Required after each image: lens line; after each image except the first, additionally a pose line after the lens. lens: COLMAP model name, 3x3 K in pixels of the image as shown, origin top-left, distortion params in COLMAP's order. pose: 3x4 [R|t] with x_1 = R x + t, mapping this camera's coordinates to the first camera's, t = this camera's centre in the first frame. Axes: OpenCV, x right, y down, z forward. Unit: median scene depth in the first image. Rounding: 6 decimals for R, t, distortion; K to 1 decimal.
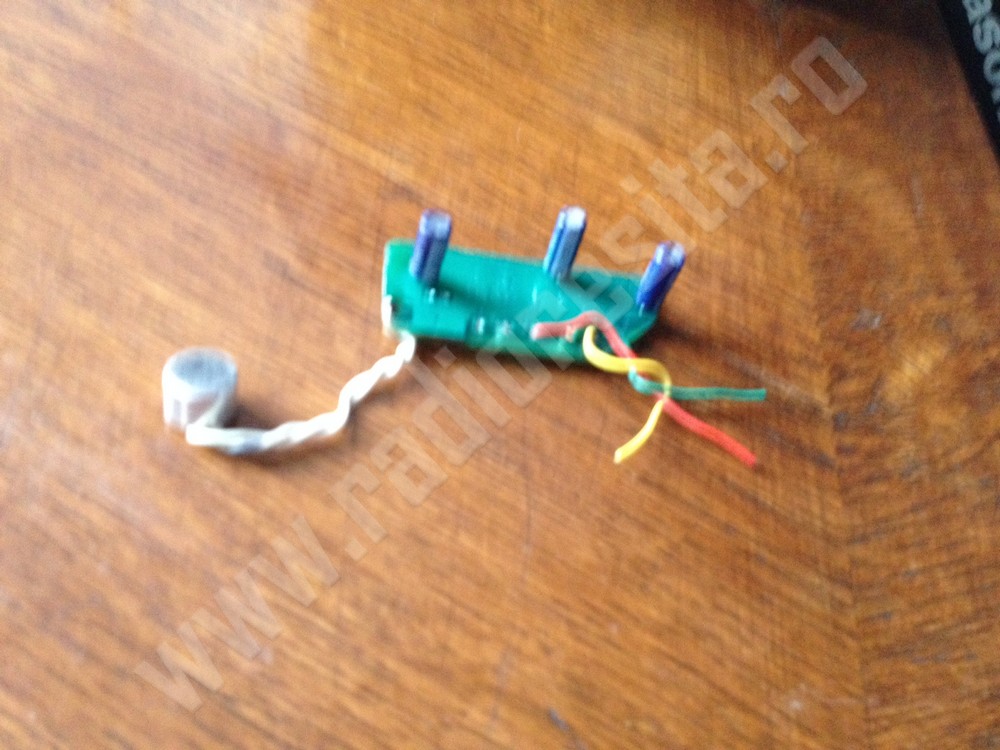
lens RADIAL K [[818.1, 0, 500.0], [0, 818.1, 375.0], [0, 0, 1]] dist [0.006193, -0.103341]
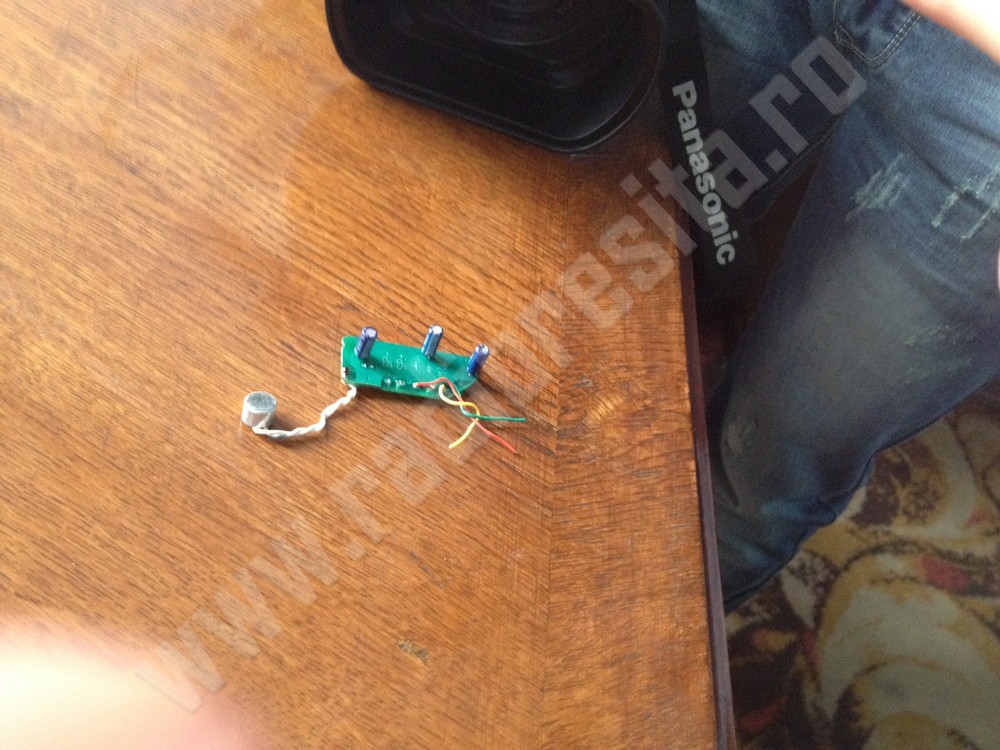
lens RADIAL K [[818.1, 0, 500.0], [0, 818.1, 375.0], [0, 0, 1]] dist [0.006193, -0.103341]
pose [[0.990577, 0.044192, 0.129628, -0.014411], [-0.045198, 0.998966, 0.004825, -0.106233], [-0.129281, -0.010639, 0.991551, -1.153762]]
